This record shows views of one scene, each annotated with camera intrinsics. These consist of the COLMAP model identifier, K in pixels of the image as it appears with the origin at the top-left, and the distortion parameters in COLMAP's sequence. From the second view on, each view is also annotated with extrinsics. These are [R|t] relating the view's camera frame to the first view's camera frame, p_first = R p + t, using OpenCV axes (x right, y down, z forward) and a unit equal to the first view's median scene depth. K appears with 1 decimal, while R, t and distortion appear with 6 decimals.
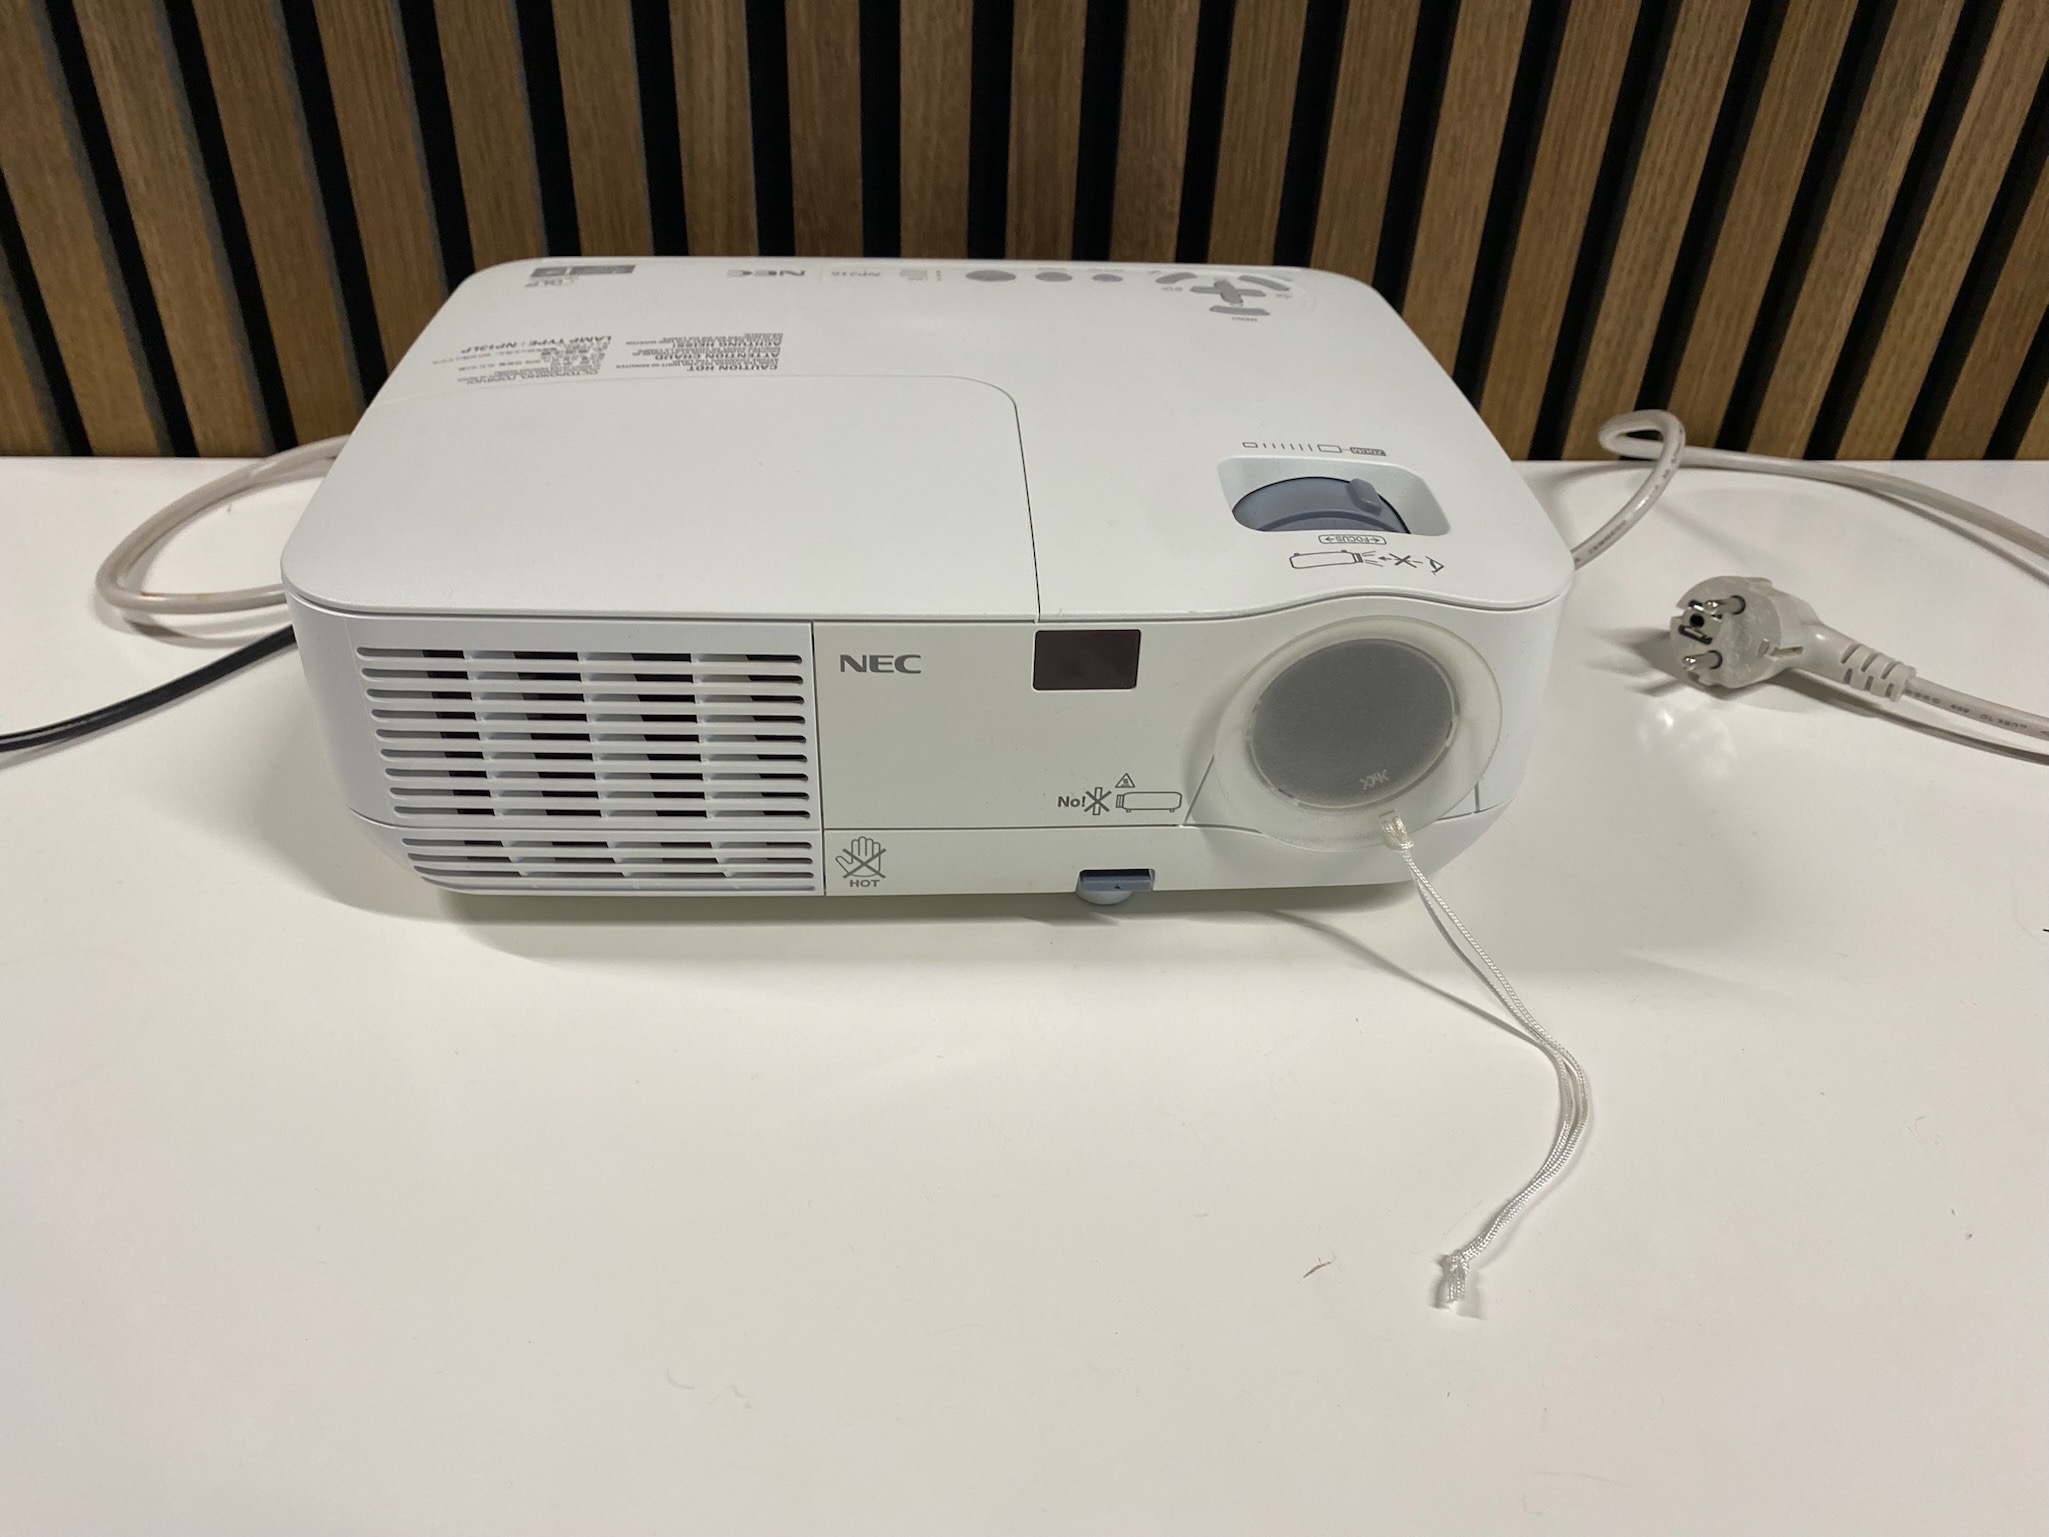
lens RADIAL K [[1542.7, 0, 1054.8], [0, 1542.7, 811.7], [0, 0, 1]] dist [0.002298, 0.009880]
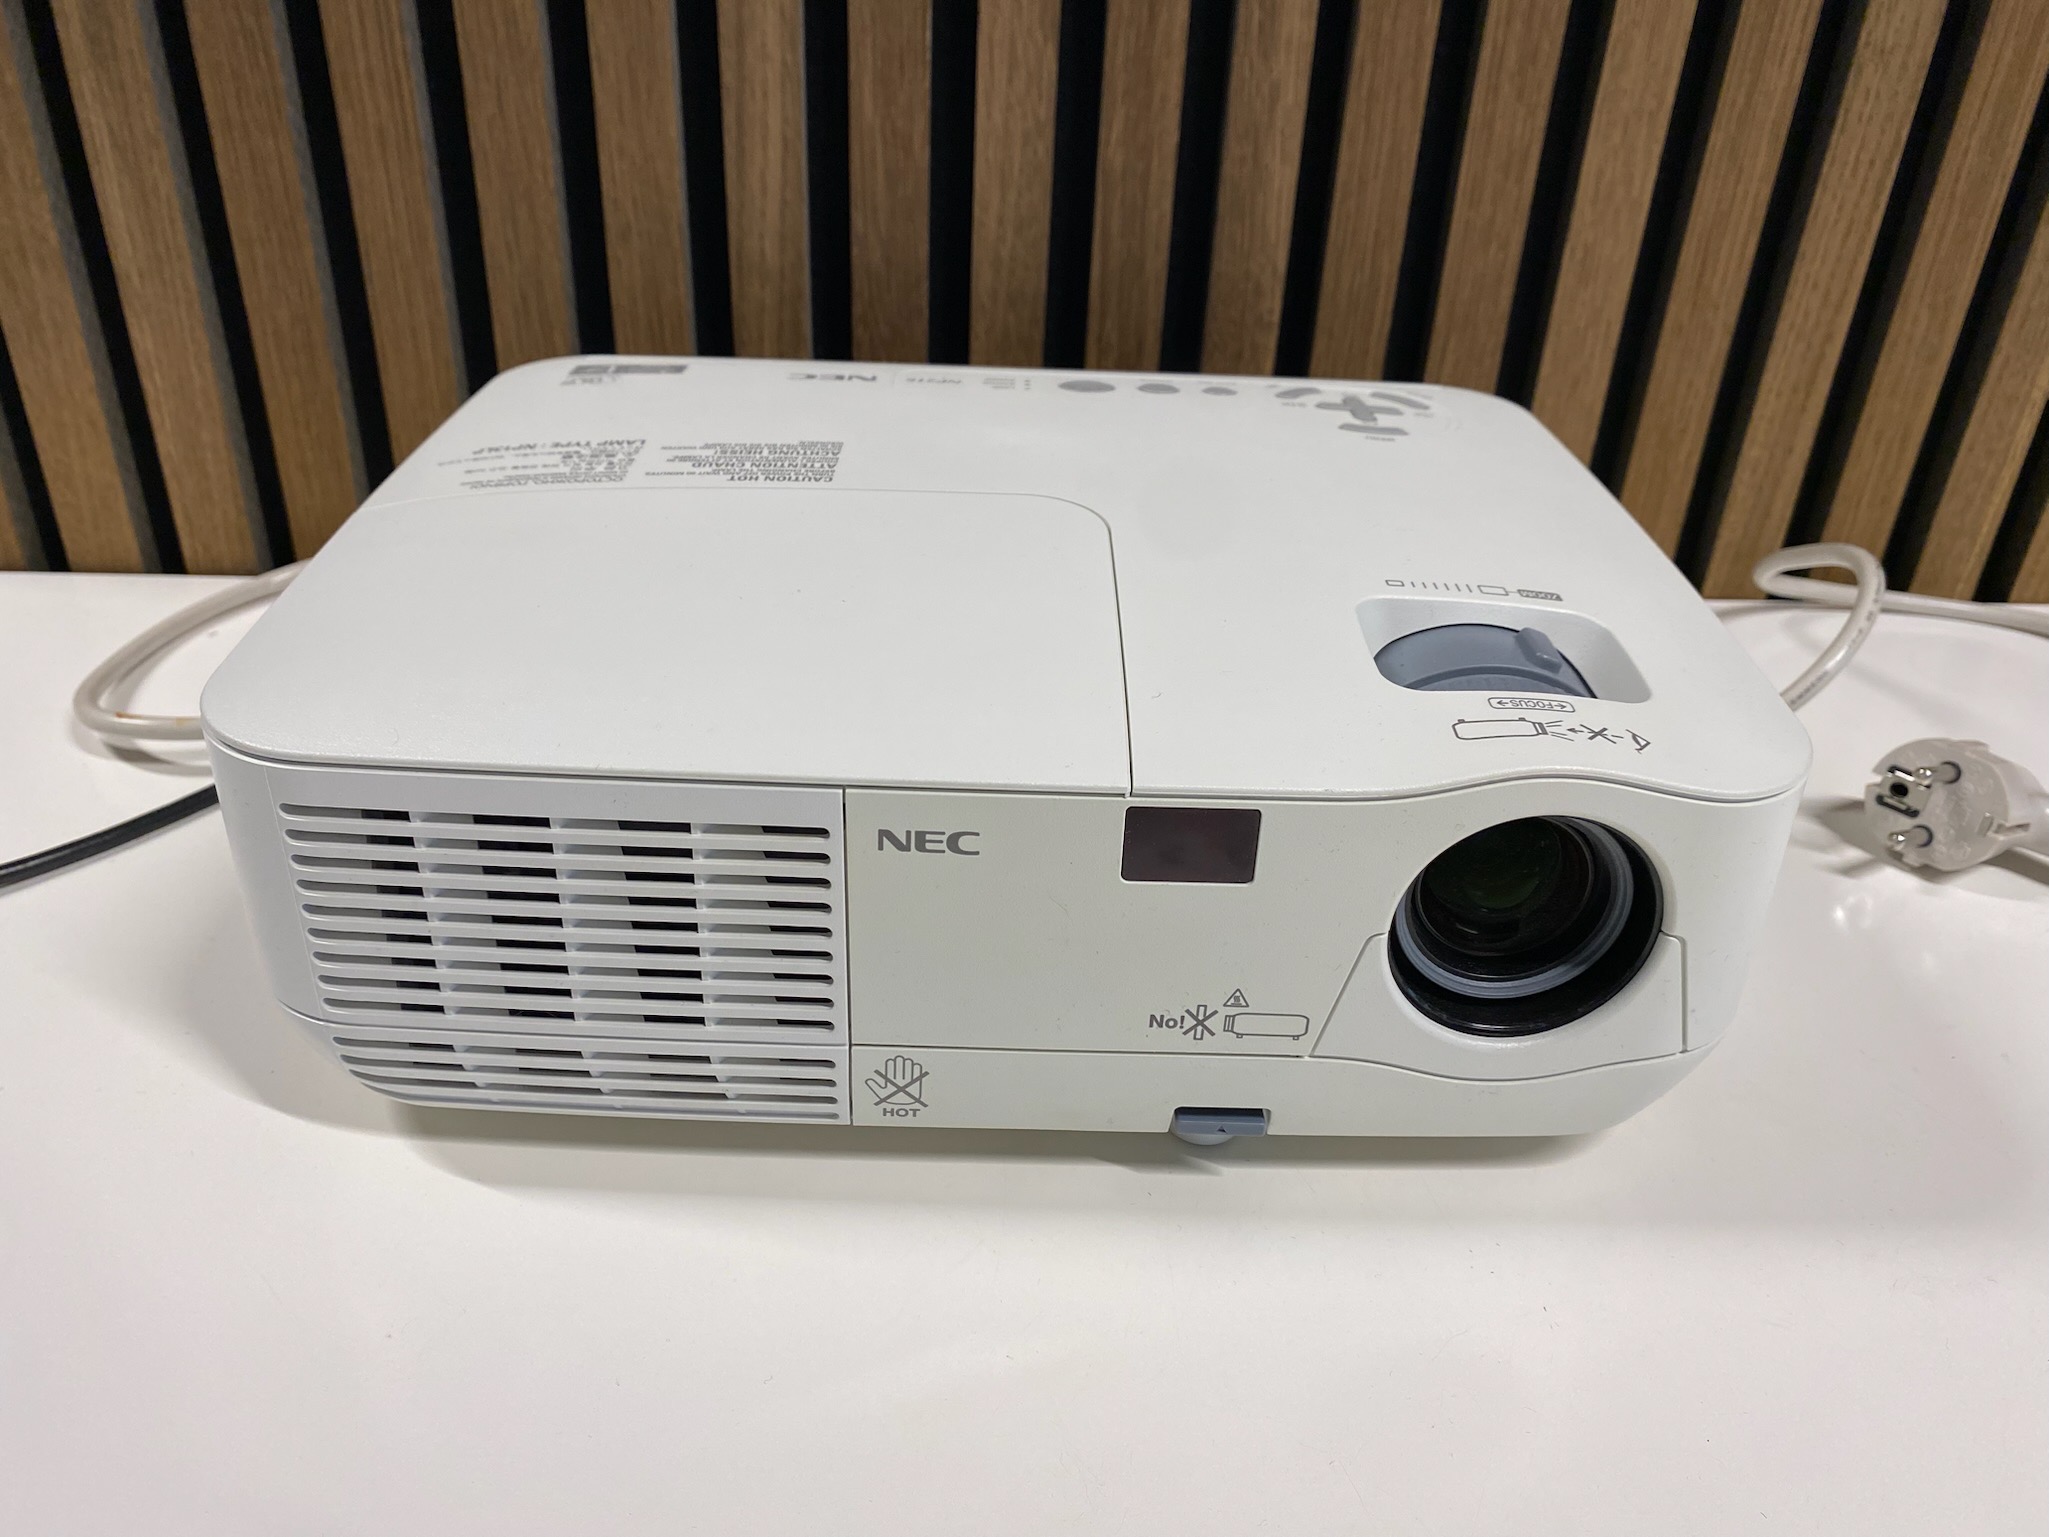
lens RADIAL K [[1542.7, 0, 1070.4], [0, 1542.7, 784.1], [0, 0, 1]] dist [0.002298, 0.009880]
pose [[0.999458, 0.018368, -0.027314, -0.012177], [-0.020910, 0.995170, -0.095916, -0.033225], [0.025420, 0.096435, 0.995015, 0.136233]]
